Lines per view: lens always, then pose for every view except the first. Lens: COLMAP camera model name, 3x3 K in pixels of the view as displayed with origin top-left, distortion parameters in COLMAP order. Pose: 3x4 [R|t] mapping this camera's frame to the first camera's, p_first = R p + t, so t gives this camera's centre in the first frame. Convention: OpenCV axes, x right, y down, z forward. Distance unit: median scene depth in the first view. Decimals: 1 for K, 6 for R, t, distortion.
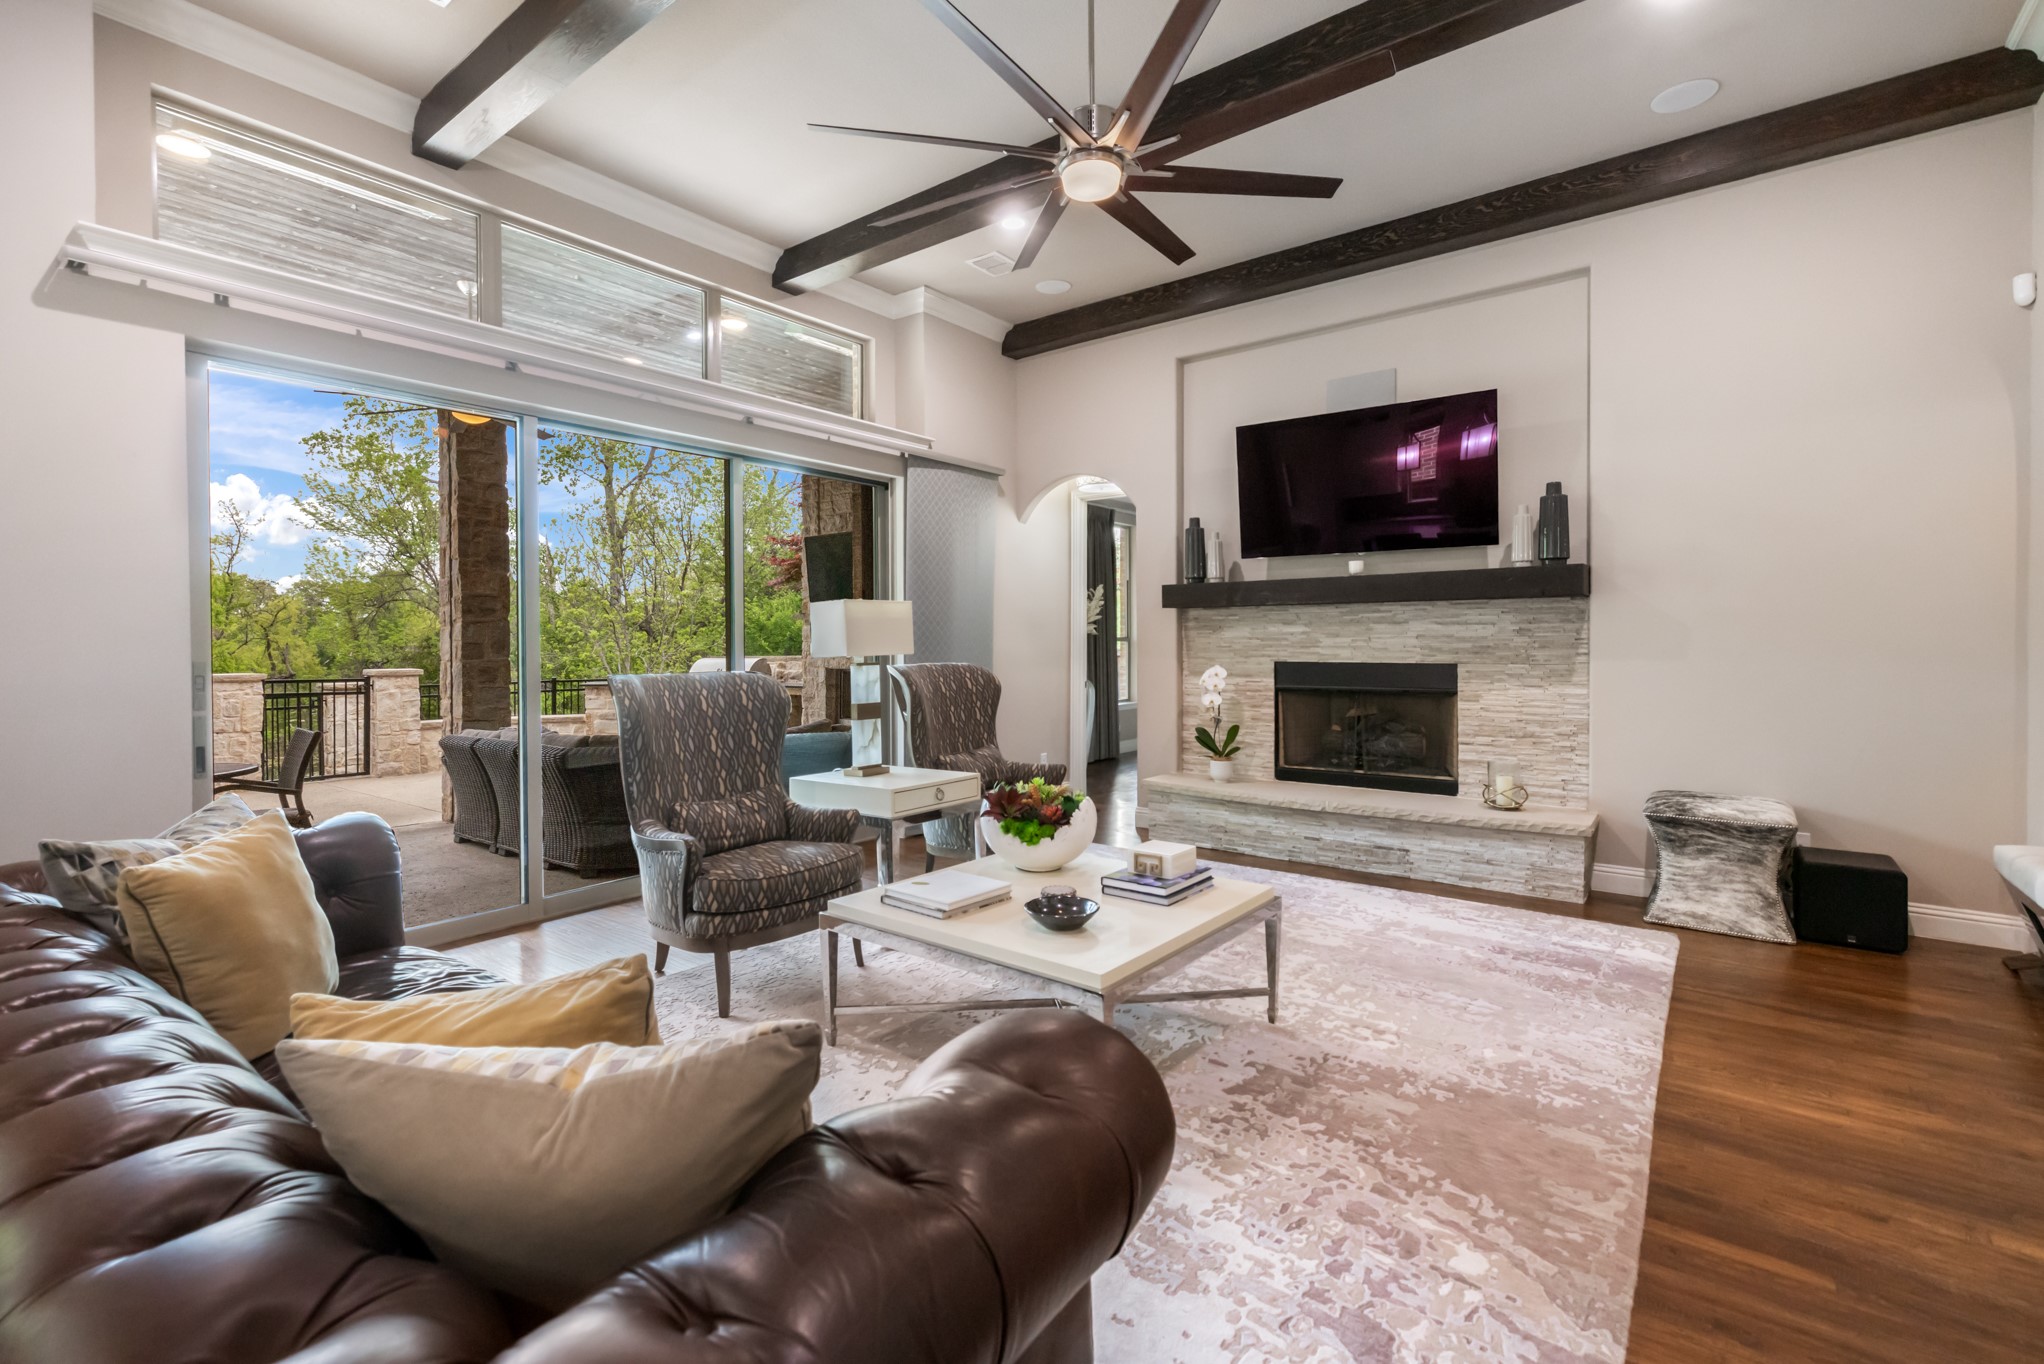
lens RADIAL K [[908.0, 0, 998.8], [0, 908.0, 651.7], [0, 0, 1]] dist [0.001850, 0.000805]
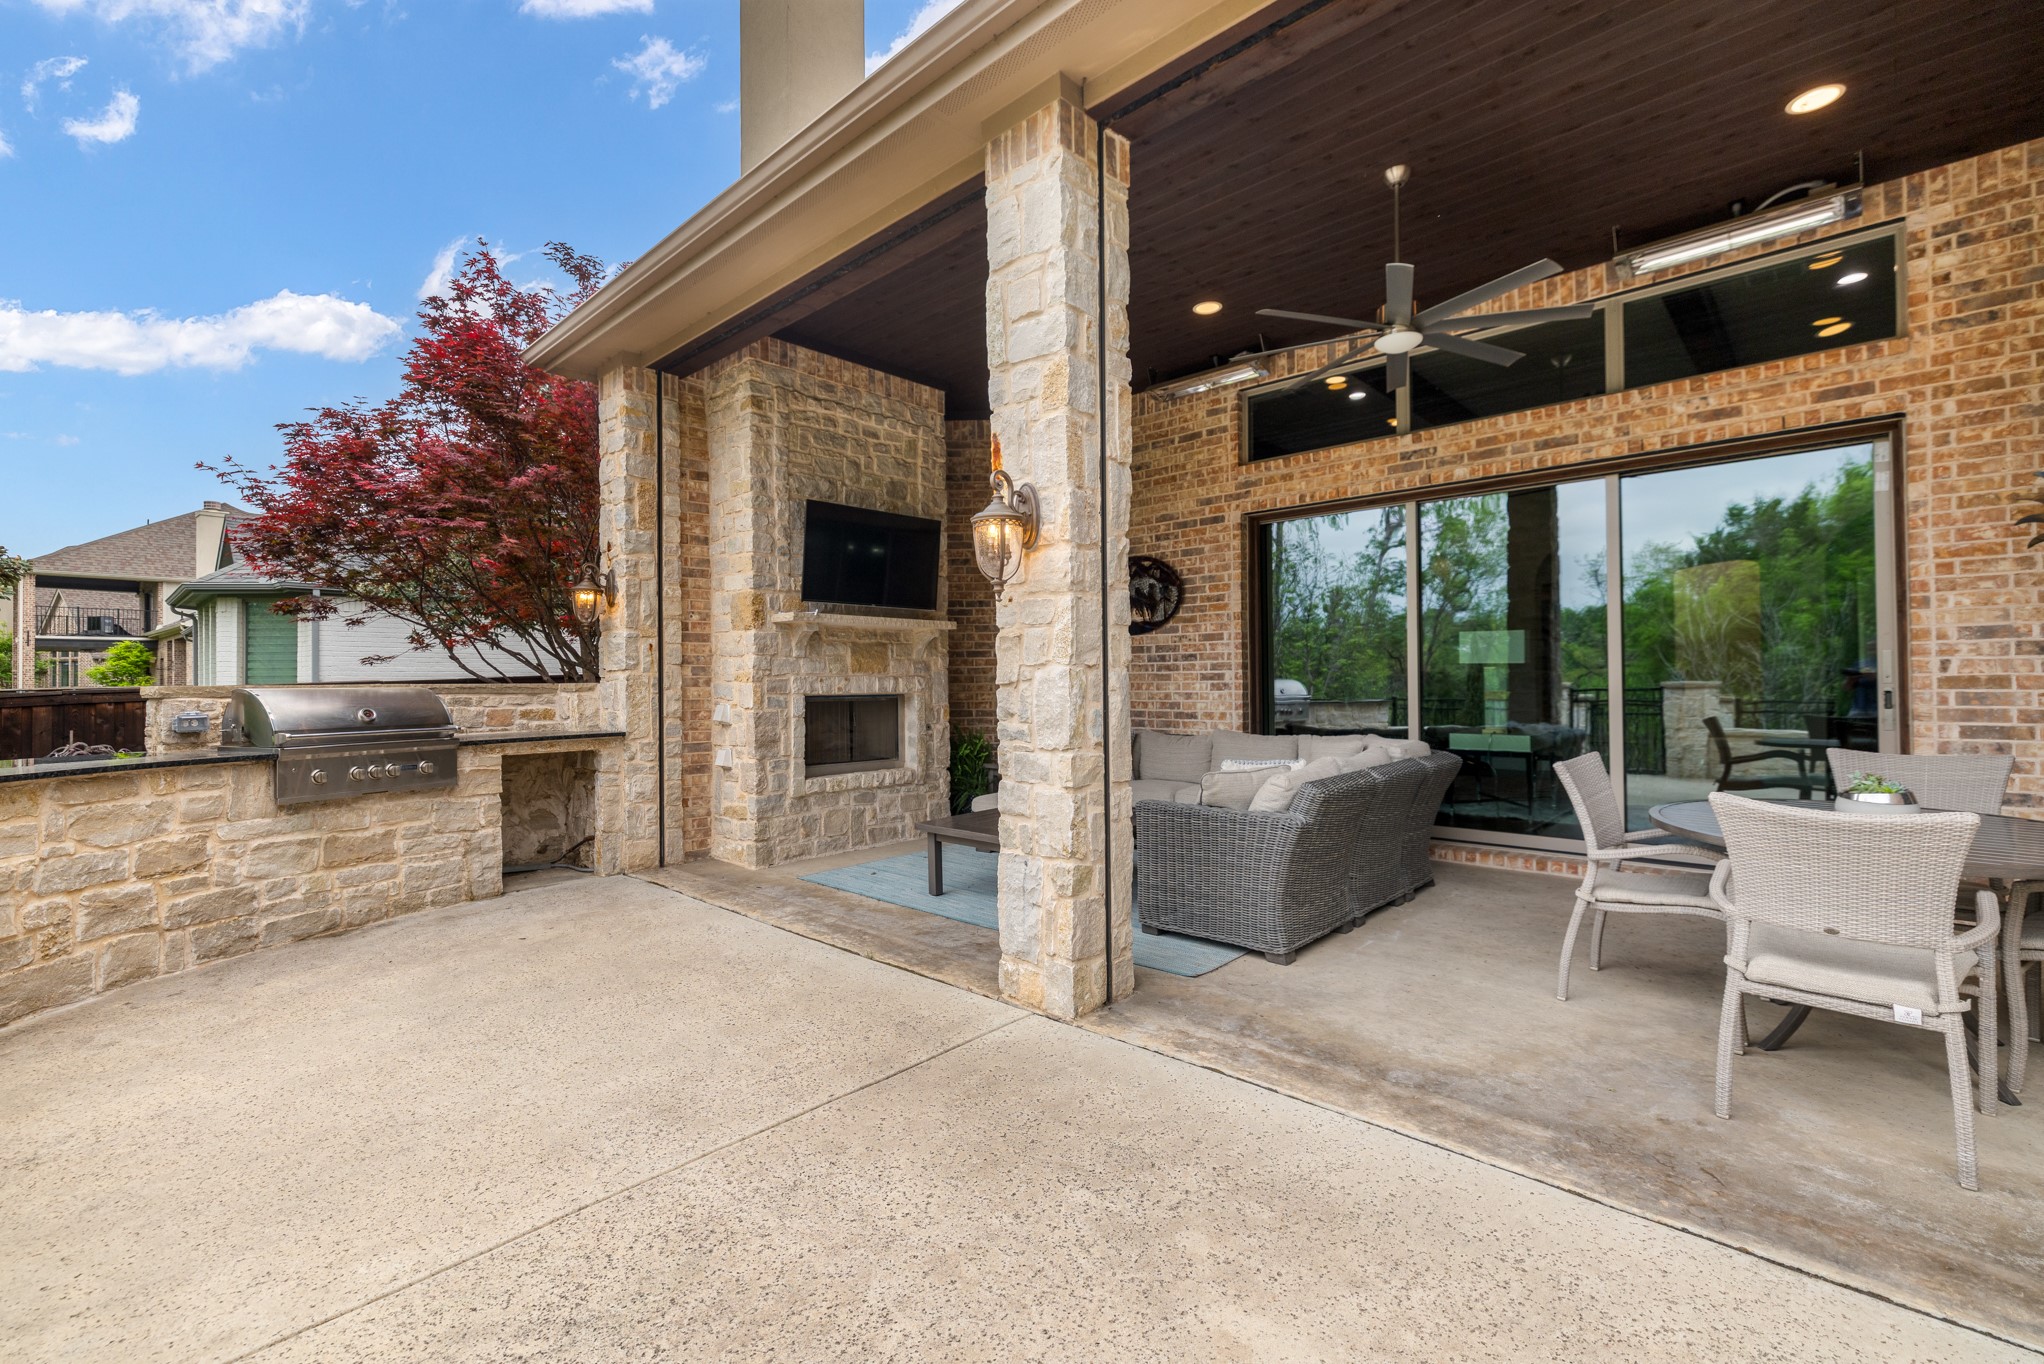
lens RADIAL K [[877.6, 0, 1012.1], [0, 877.6, 675.9], [0, 0, 1]] dist [-0.002239, -0.000448]
pose [[0.096867, 0.012687, 0.995216, -1.471121], [0.018434, 0.999724, -0.014539, 0.028474], [-0.995127, 0.019754, 0.096607, 1.381822]]
